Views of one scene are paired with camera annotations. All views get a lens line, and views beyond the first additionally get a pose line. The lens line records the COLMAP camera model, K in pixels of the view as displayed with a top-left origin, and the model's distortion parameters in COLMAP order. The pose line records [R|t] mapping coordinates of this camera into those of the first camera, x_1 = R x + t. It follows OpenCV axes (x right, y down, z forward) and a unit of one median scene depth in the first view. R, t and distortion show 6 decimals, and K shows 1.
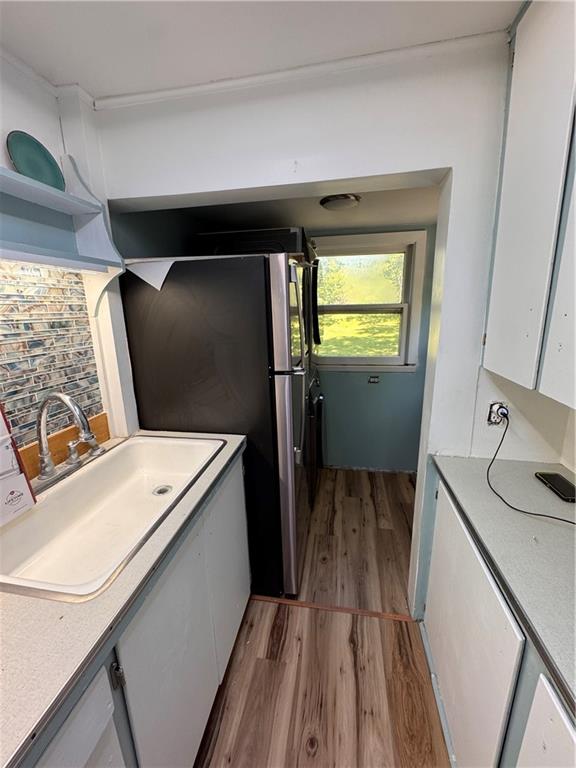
lens RADIAL K [[305.6, 0, 283.3], [0, 305.6, 380.6], [0, 0, 1]] dist [-0.003467, -0.000130]
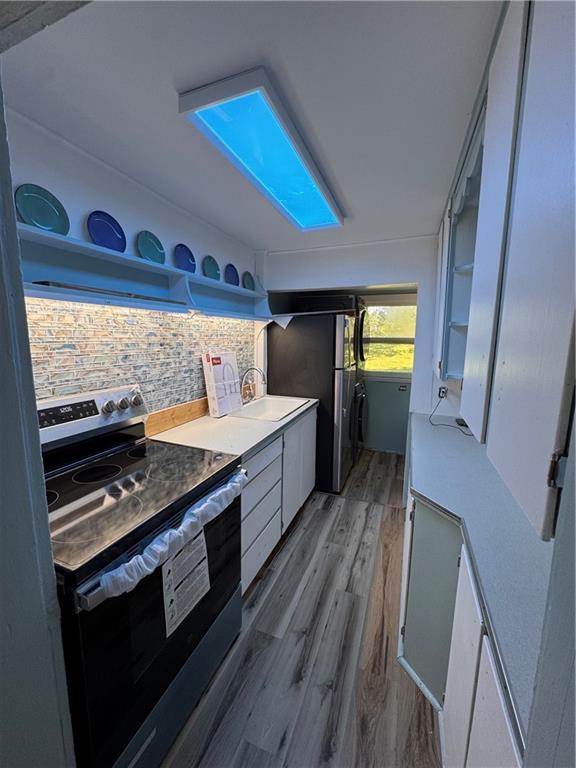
lens RADIAL K [[305.6, 0, 282.4], [0, 305.6, 386.9], [0, 0, 1]] dist [-0.003467, -0.000130]
pose [[0.978321, 0.061547, -0.197737, 0.041565], [-0.075534, 0.995088, -0.063983, 0.272788], [0.192828, 0.077532, 0.978165, -1.170168]]
